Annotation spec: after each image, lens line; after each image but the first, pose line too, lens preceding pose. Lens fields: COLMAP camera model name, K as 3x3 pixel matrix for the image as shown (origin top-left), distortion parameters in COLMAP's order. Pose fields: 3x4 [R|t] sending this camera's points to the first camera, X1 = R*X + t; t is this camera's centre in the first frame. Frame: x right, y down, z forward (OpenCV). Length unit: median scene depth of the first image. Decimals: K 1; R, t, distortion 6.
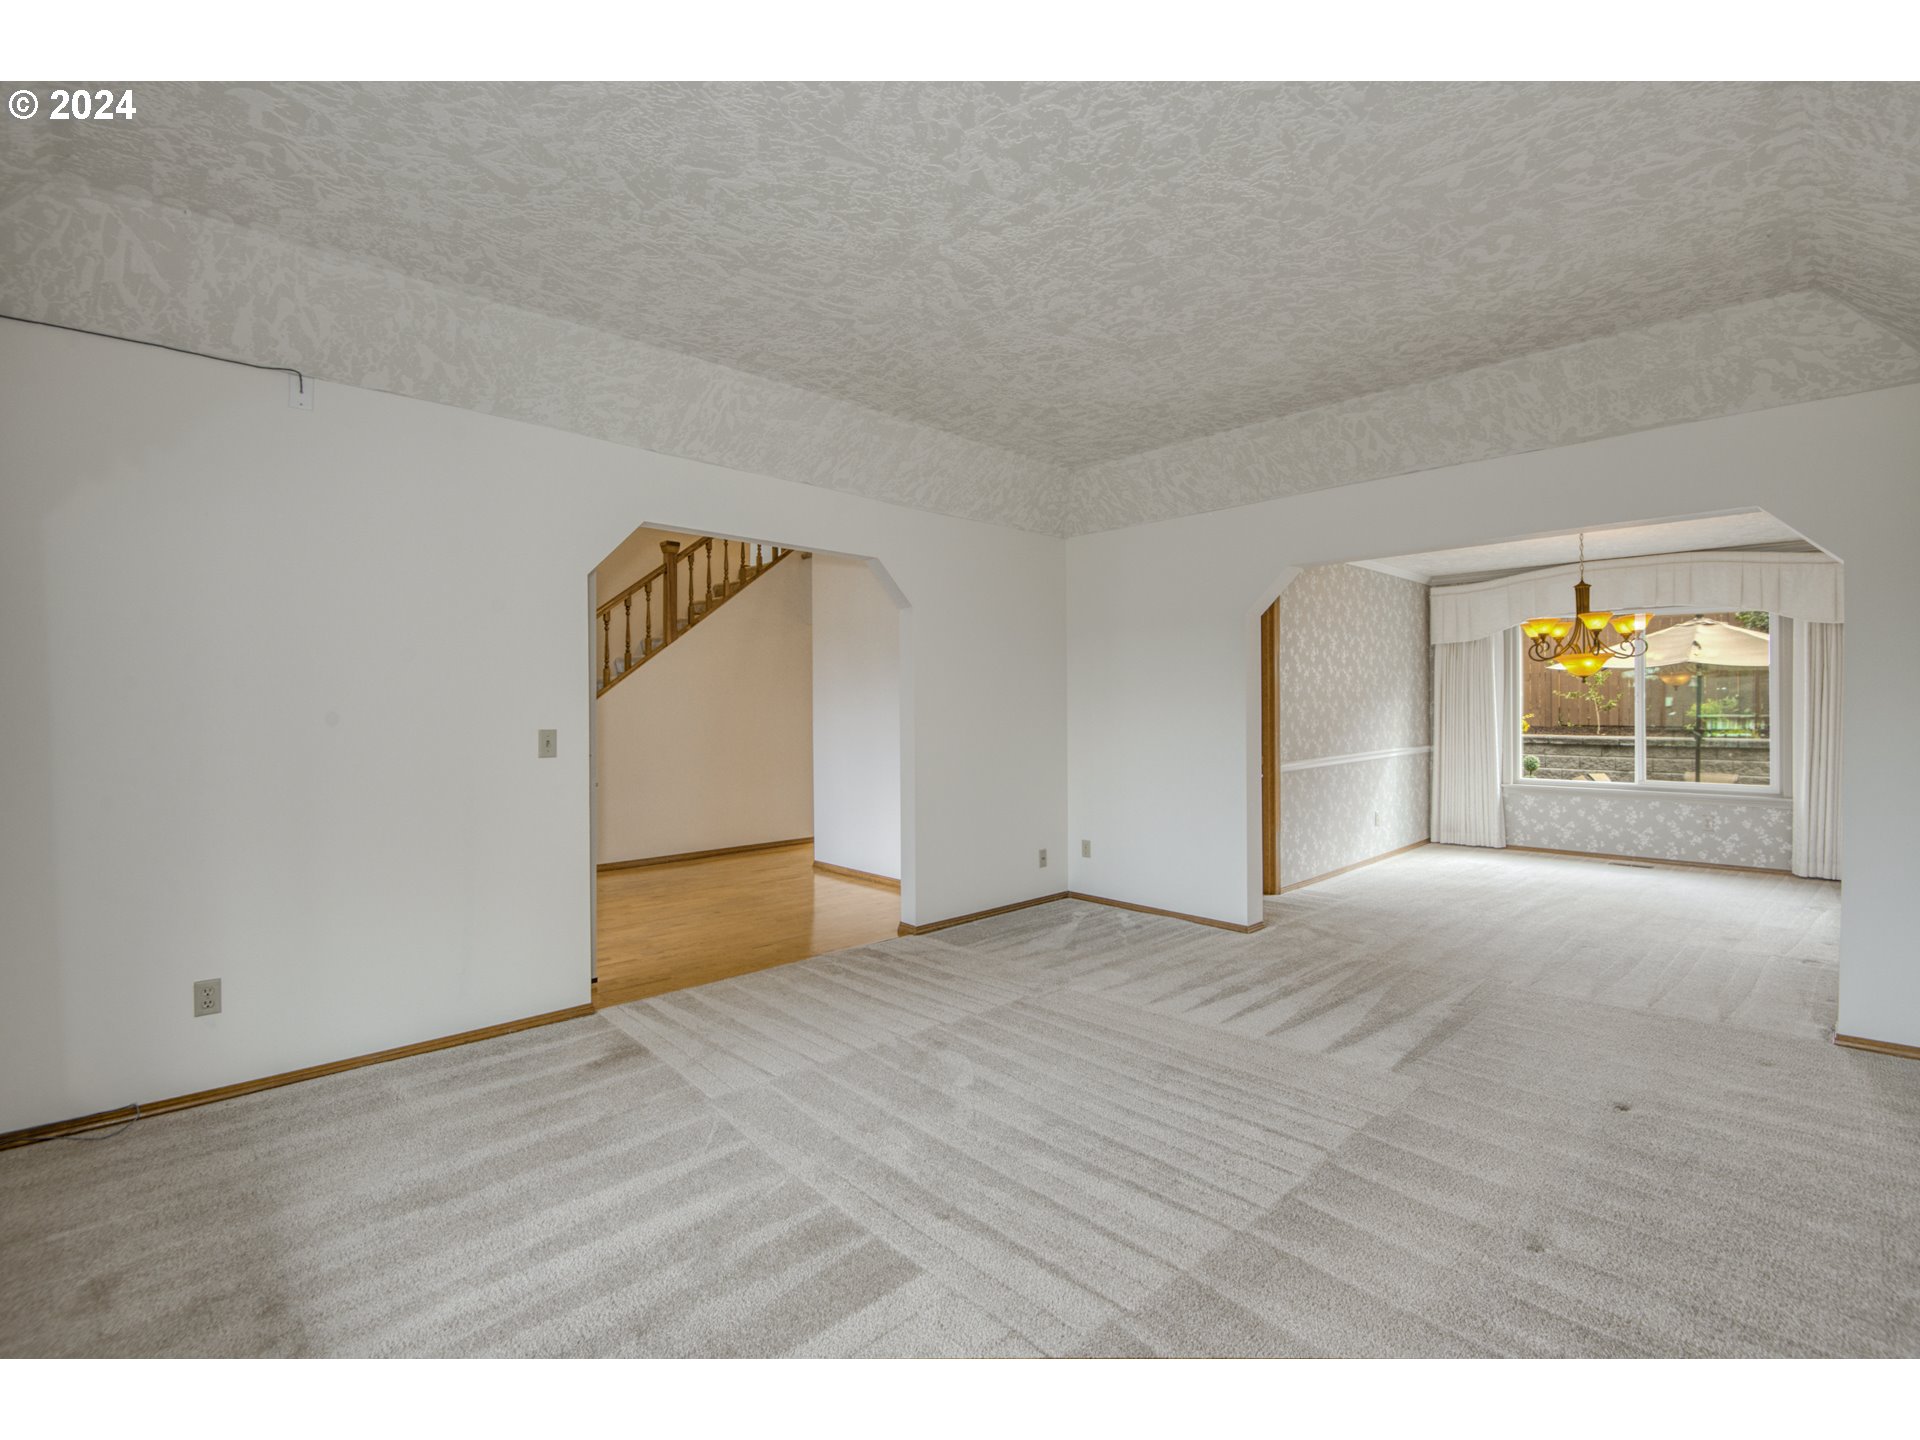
lens RADIAL K [[869.2, 0, 954.8], [0, 869.2, 706.8], [0, 0, 1]] dist [0.004704, -0.011408]
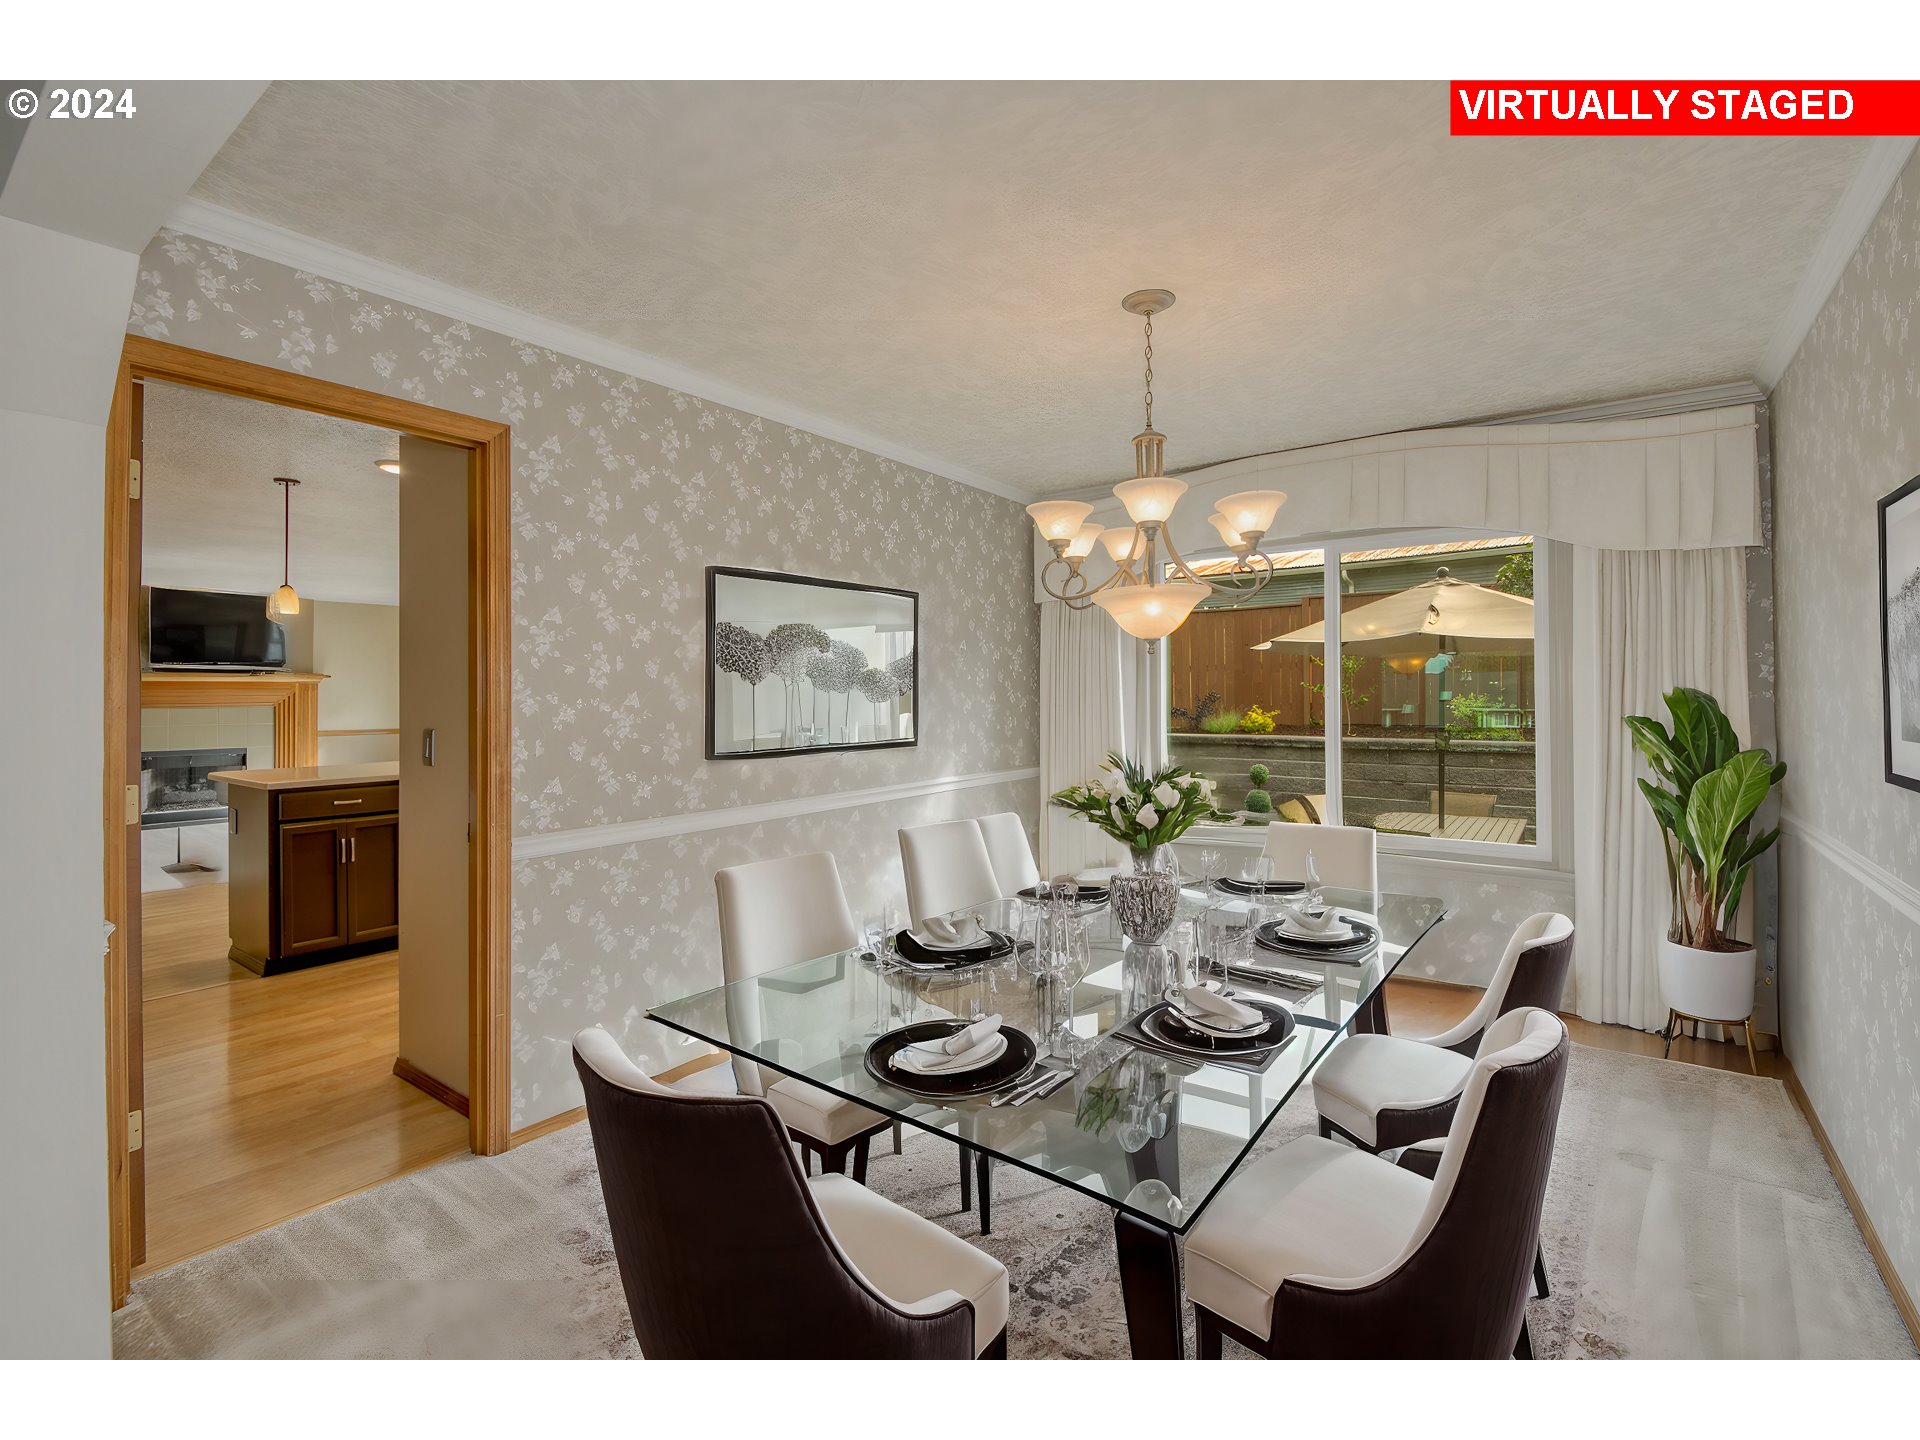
lens RADIAL K [[869.2, 0, 948.3], [0, 869.2, 688.3], [0, 0, 1]] dist [0.004704, -0.011408]
pose [[0.987482, 0.004276, 0.157677, 0.399002], [-0.002713, 0.999945, -0.010125, -0.004022], [-0.157712, 0.009571, 0.987439, 0.421014]]
